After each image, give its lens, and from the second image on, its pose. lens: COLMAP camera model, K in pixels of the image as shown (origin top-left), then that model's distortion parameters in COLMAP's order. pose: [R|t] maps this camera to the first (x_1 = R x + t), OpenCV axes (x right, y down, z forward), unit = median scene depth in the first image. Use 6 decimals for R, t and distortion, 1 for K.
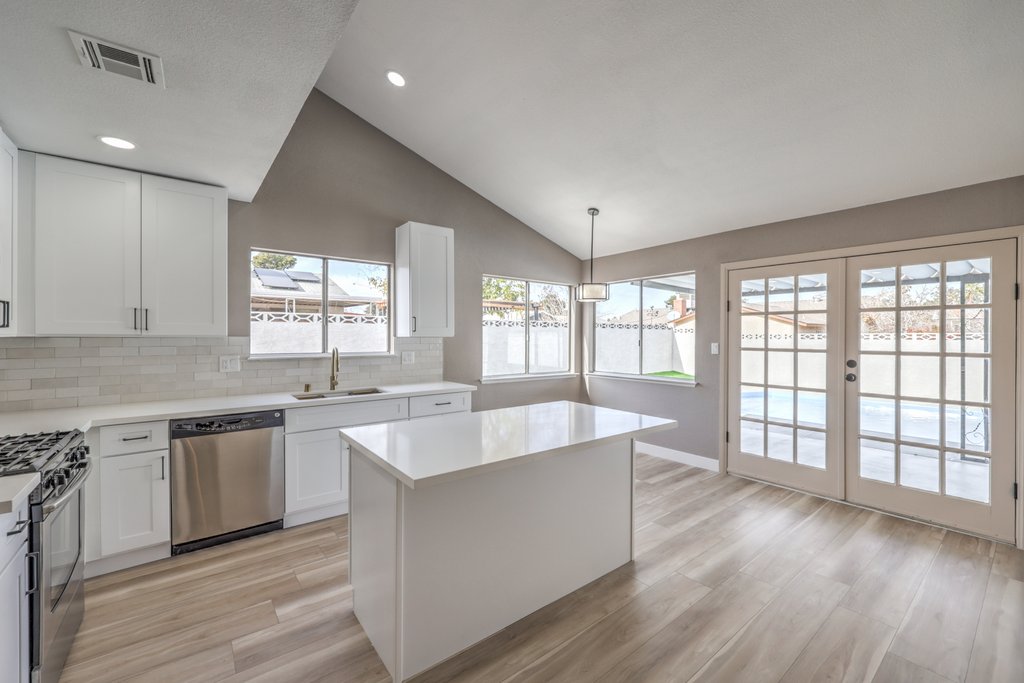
lens RADIAL K [[418.8, 0, 512.4], [0, 418.8, 338.7], [0, 0, 1]] dist [-0.002932, -0.000096]
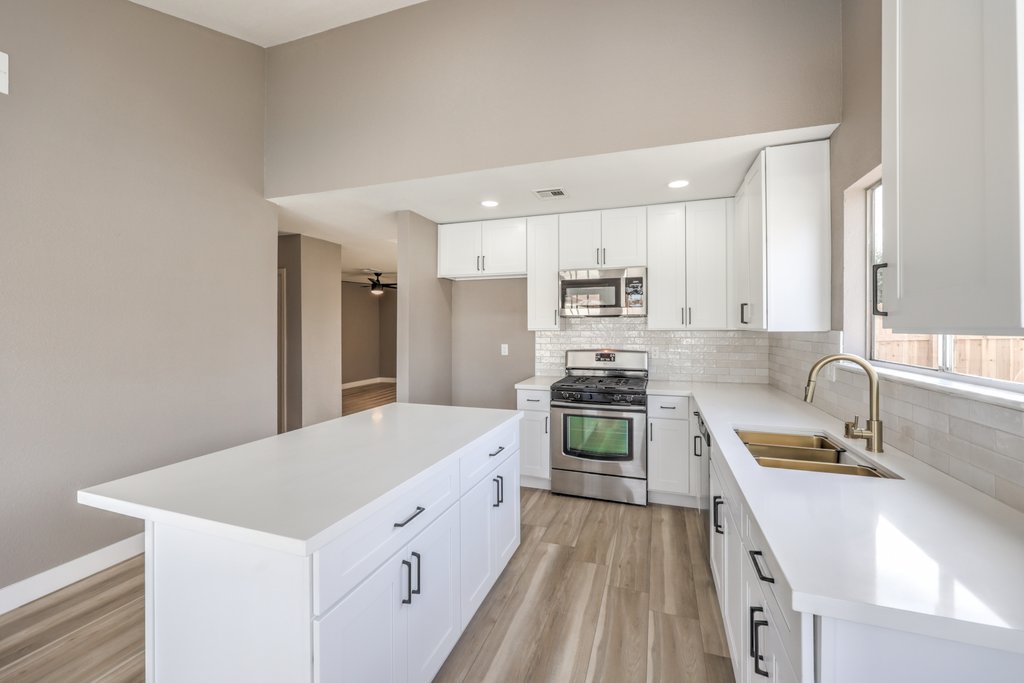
lens RADIAL K [[418.8, 0, 516.9], [0, 418.8, 340.5], [0, 0, 1]] dist [-0.002932, -0.000096]
pose [[-0.855838, 0.000139, -0.517244, 0.179947], [-0.001981, 0.999992, 0.003546, 0.025011], [0.517240, 0.004059, -0.855831, 1.866578]]
